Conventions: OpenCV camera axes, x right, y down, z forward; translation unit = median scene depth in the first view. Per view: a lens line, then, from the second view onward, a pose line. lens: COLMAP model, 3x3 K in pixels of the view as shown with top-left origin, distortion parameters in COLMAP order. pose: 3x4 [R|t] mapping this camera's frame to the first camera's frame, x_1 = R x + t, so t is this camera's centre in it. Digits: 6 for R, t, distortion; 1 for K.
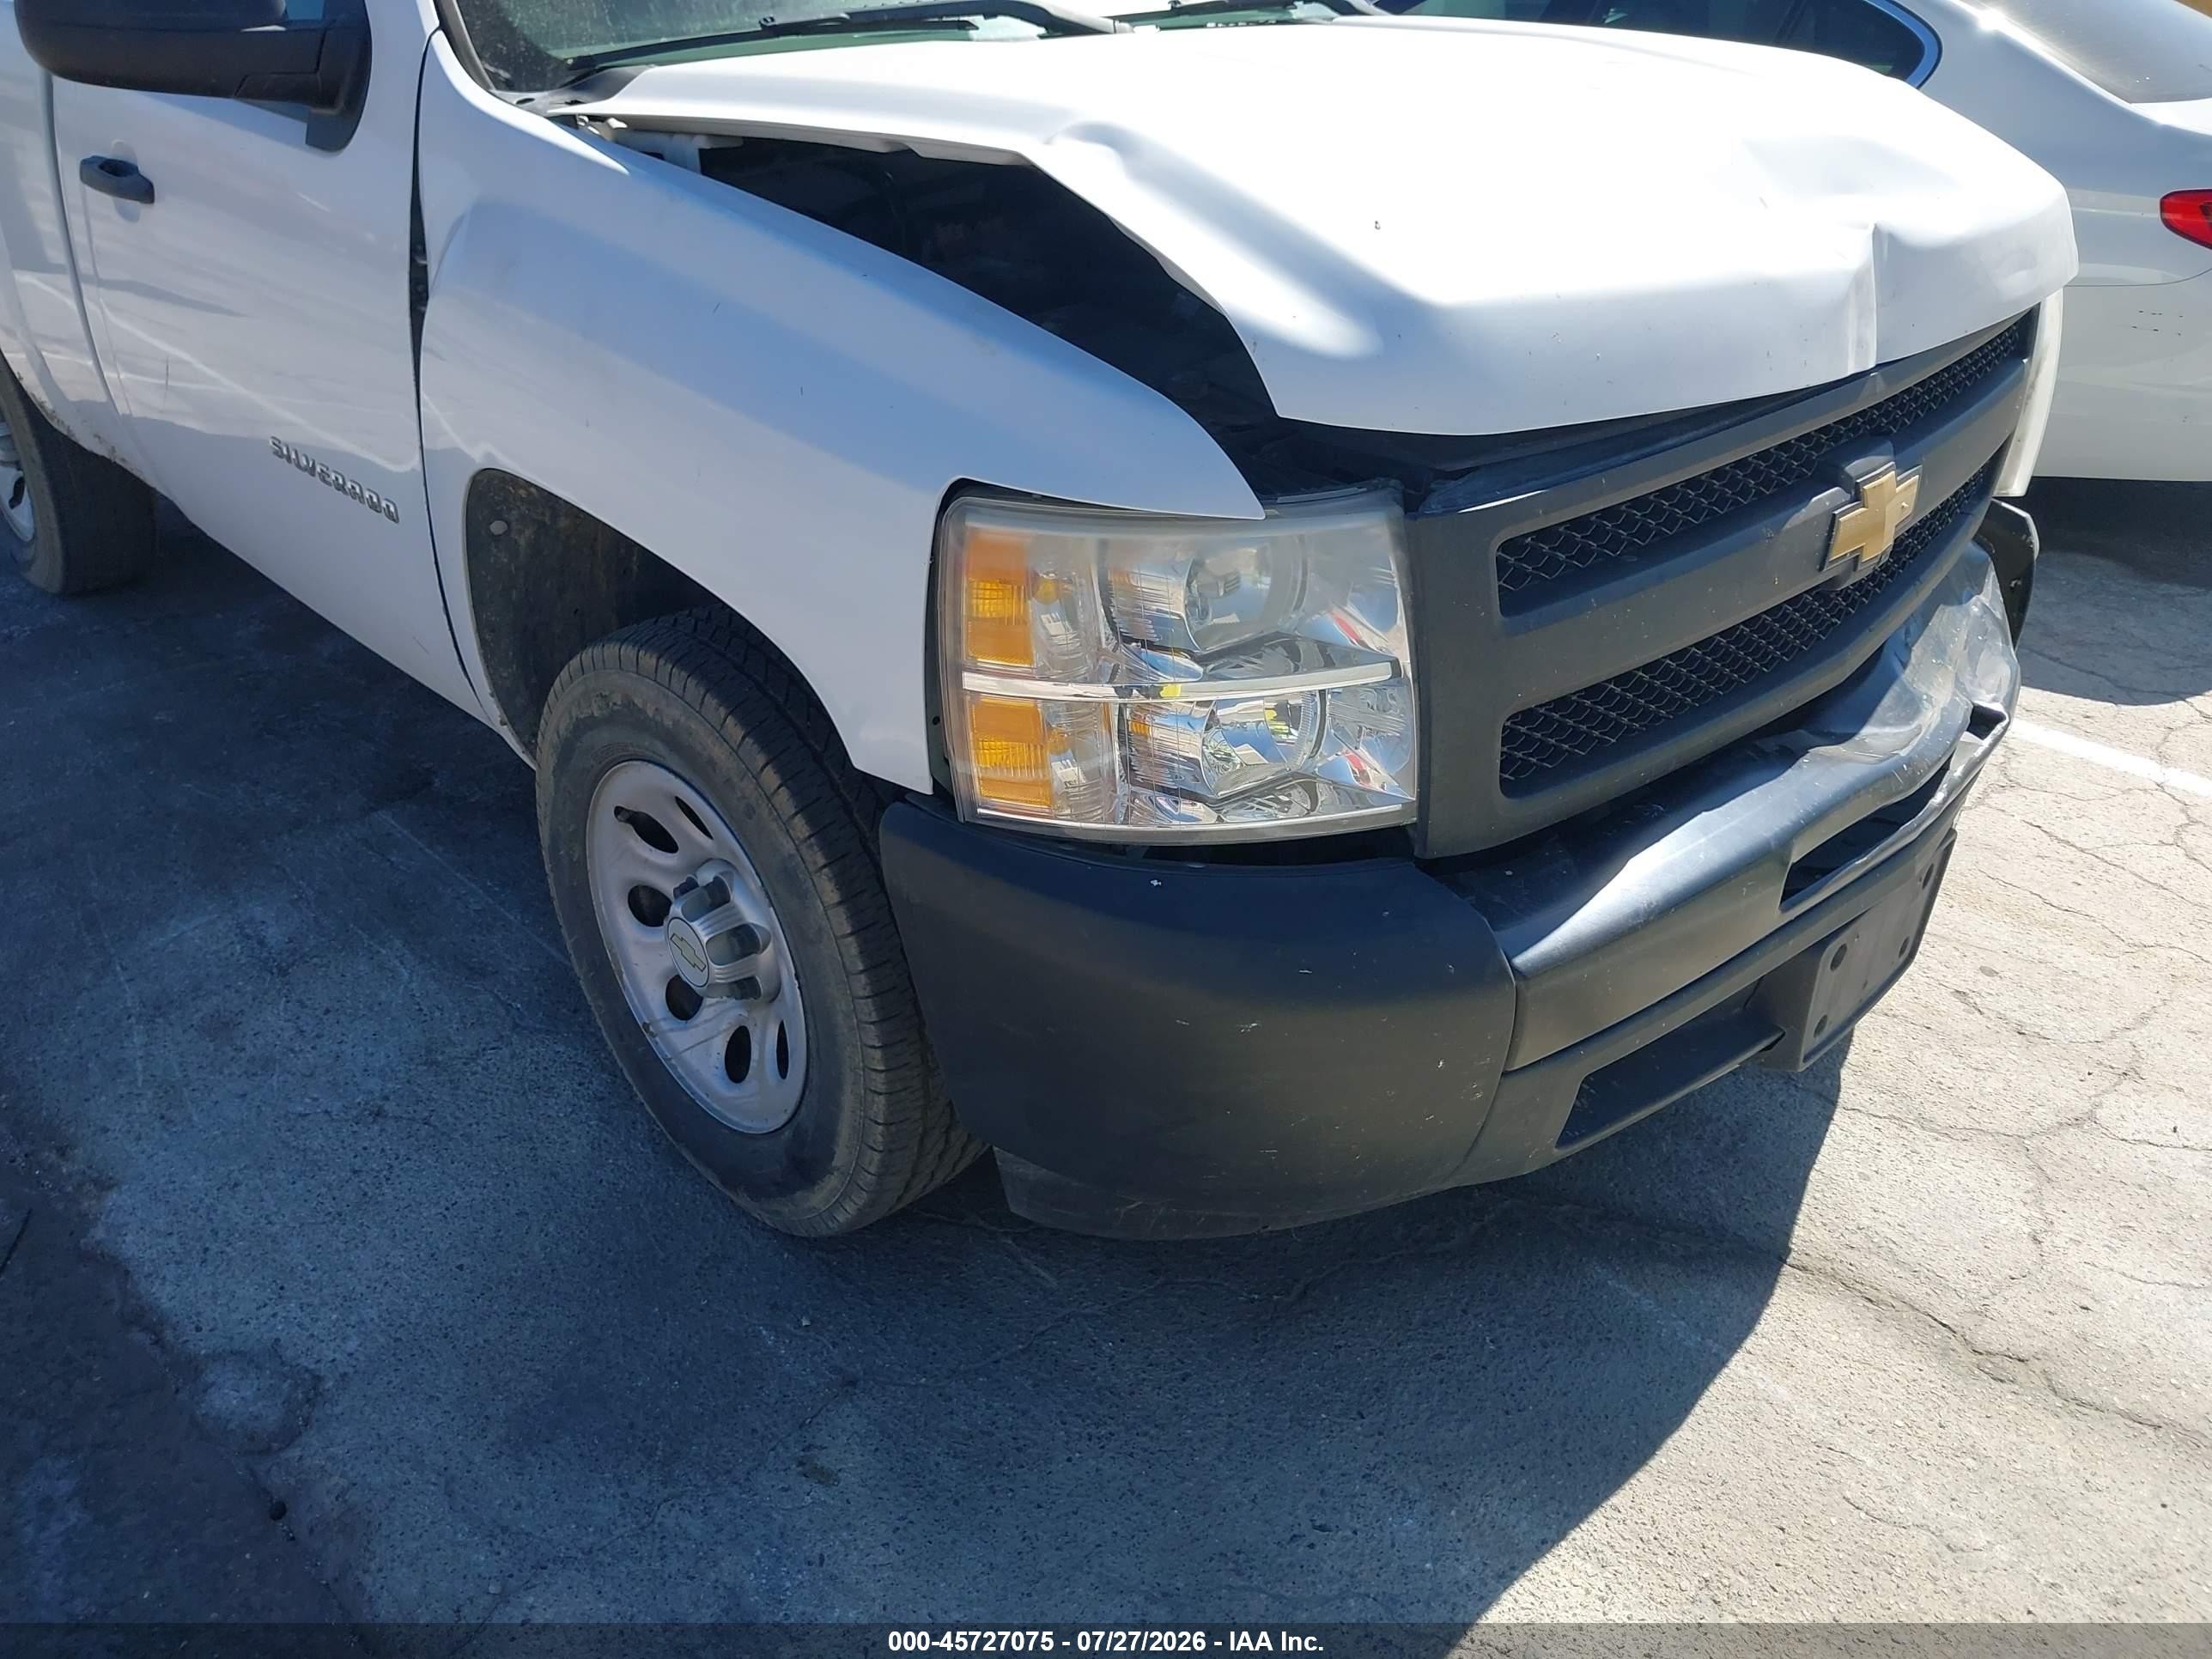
lens RADIAL K [[1757.3, 0, 1110.0], [0, 1757.3, 837.2], [0, 0, 1]] dist [-0.001901, -0.002244]
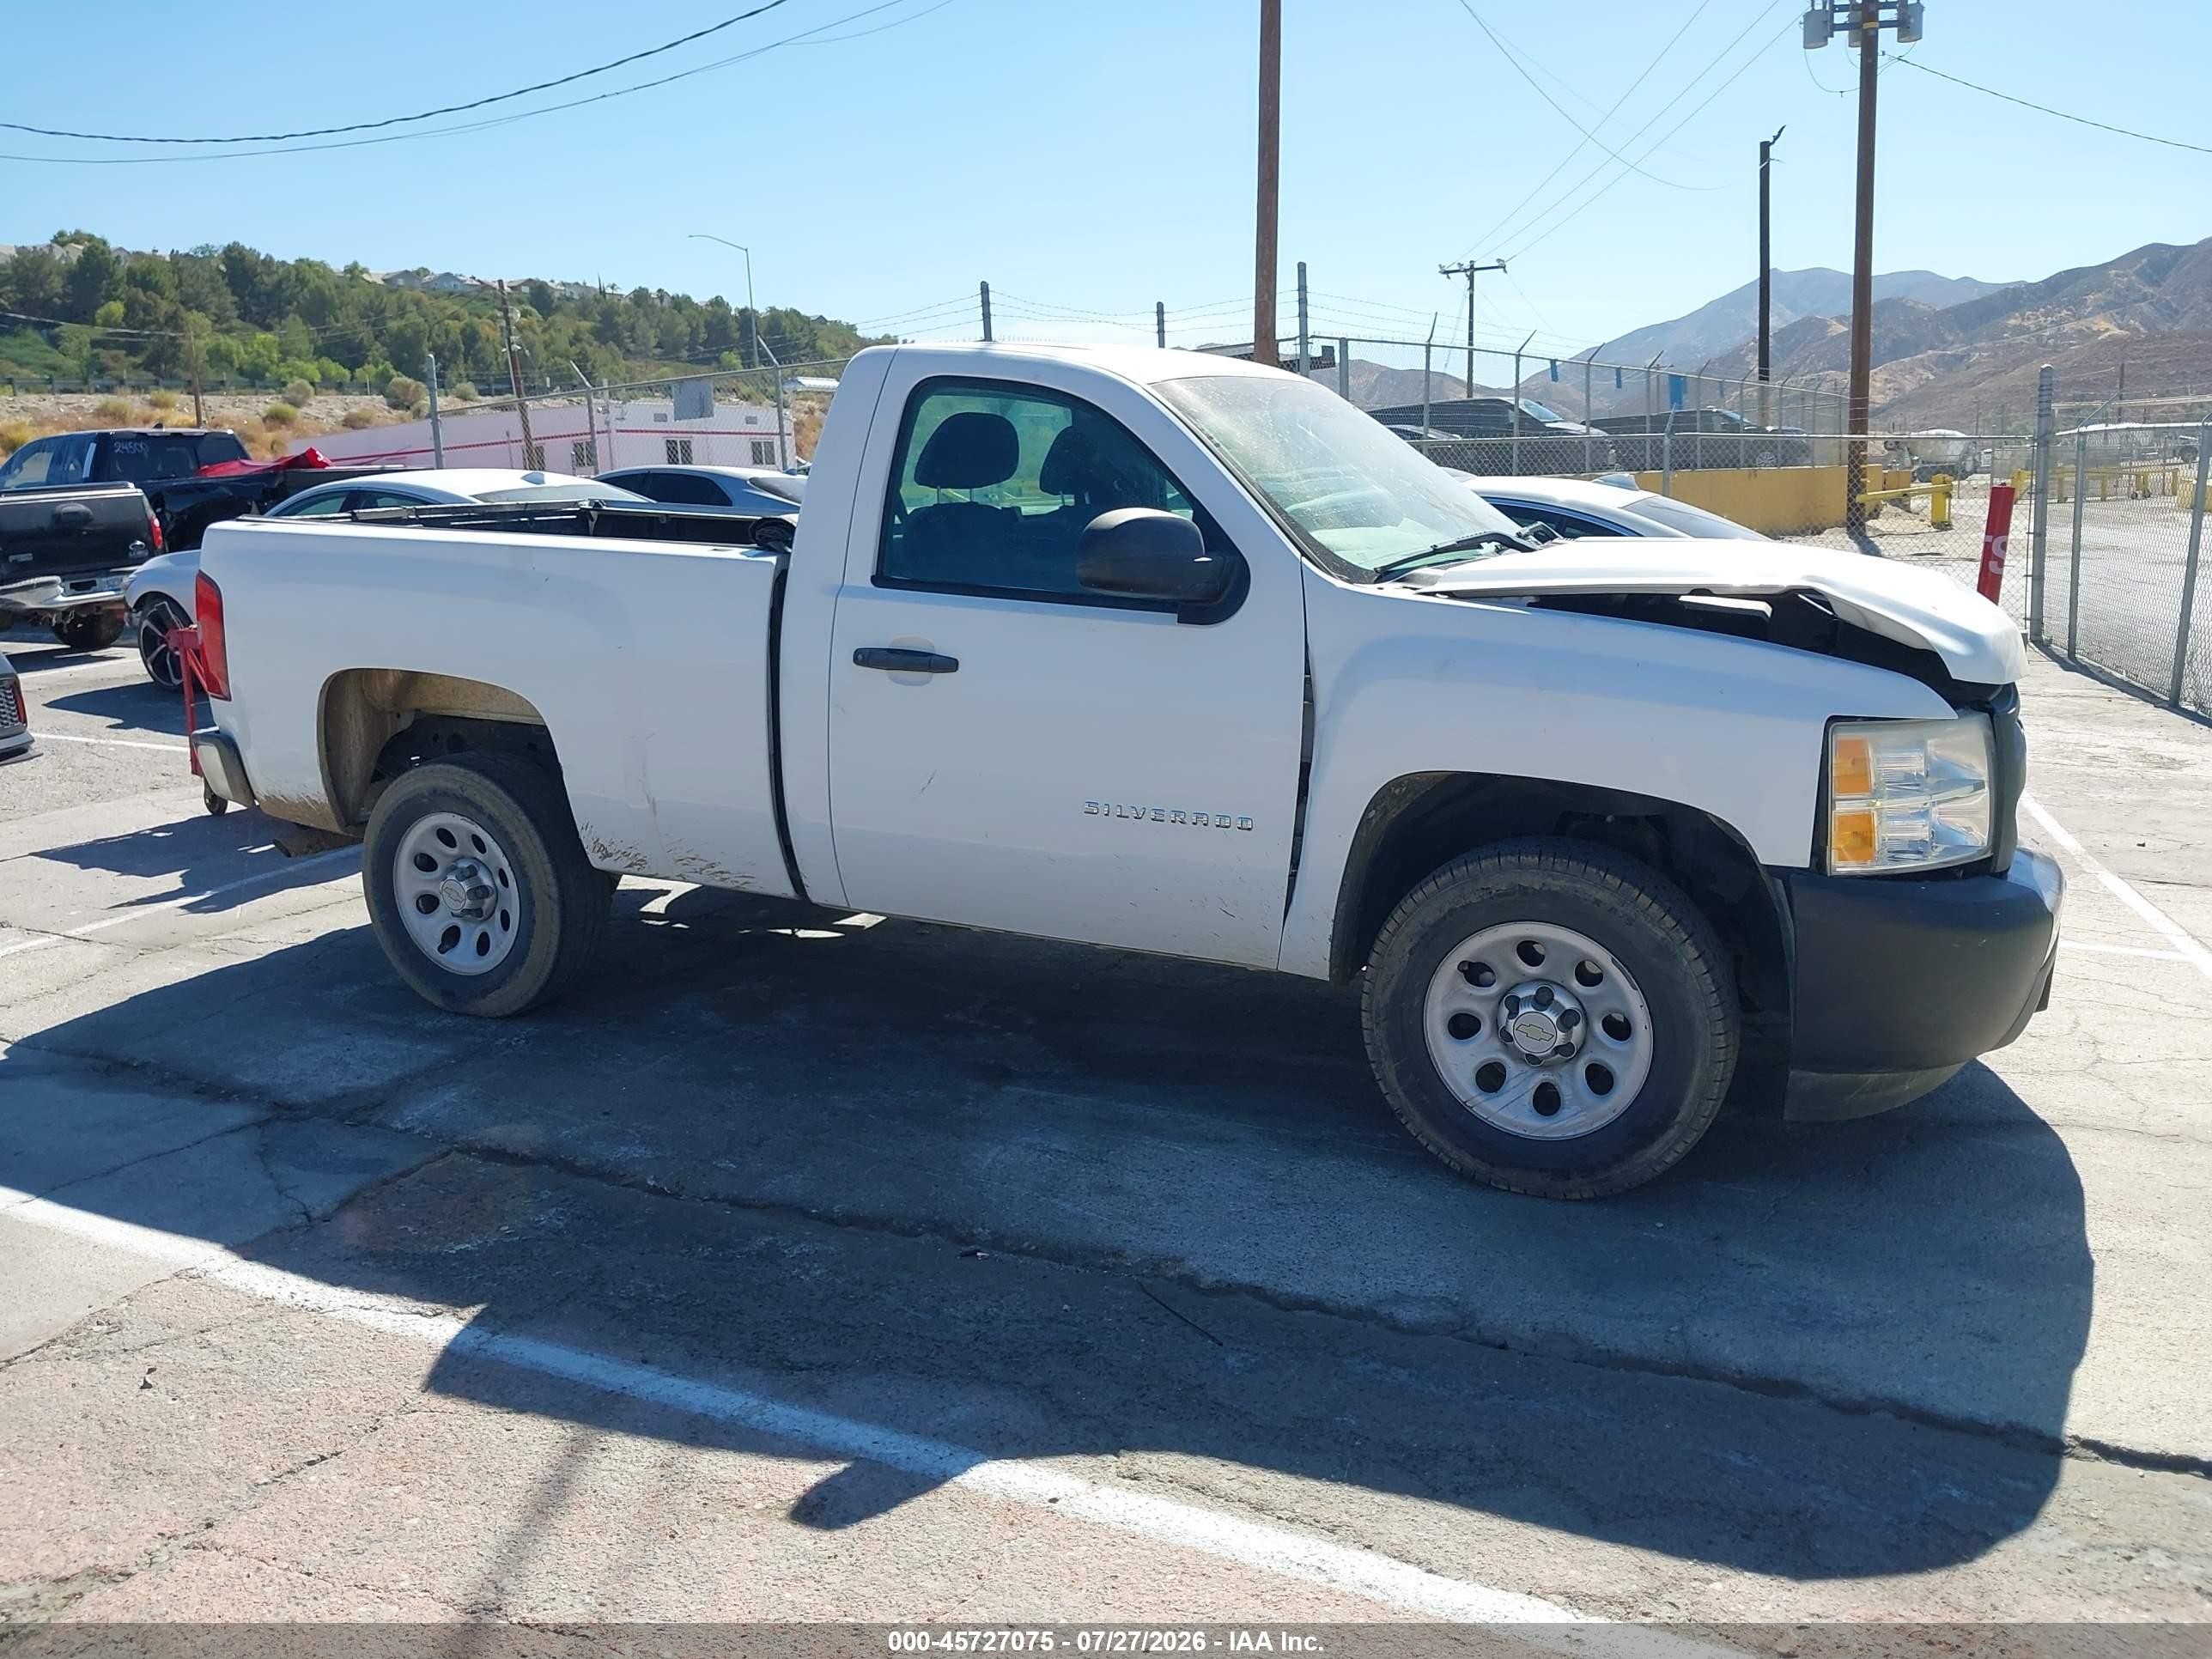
lens RADIAL K [[1757.3, 0, 1115.9], [0, 1757.3, 809.5], [0, 0, 1]] dist [-0.001901, -0.002244]
pose [[0.932266, -0.083262, 0.352061, -1.268042], [0.181803, 0.949172, -0.256942, 0.236142], [-0.312773, 0.303544, 0.900019, -0.529250]]
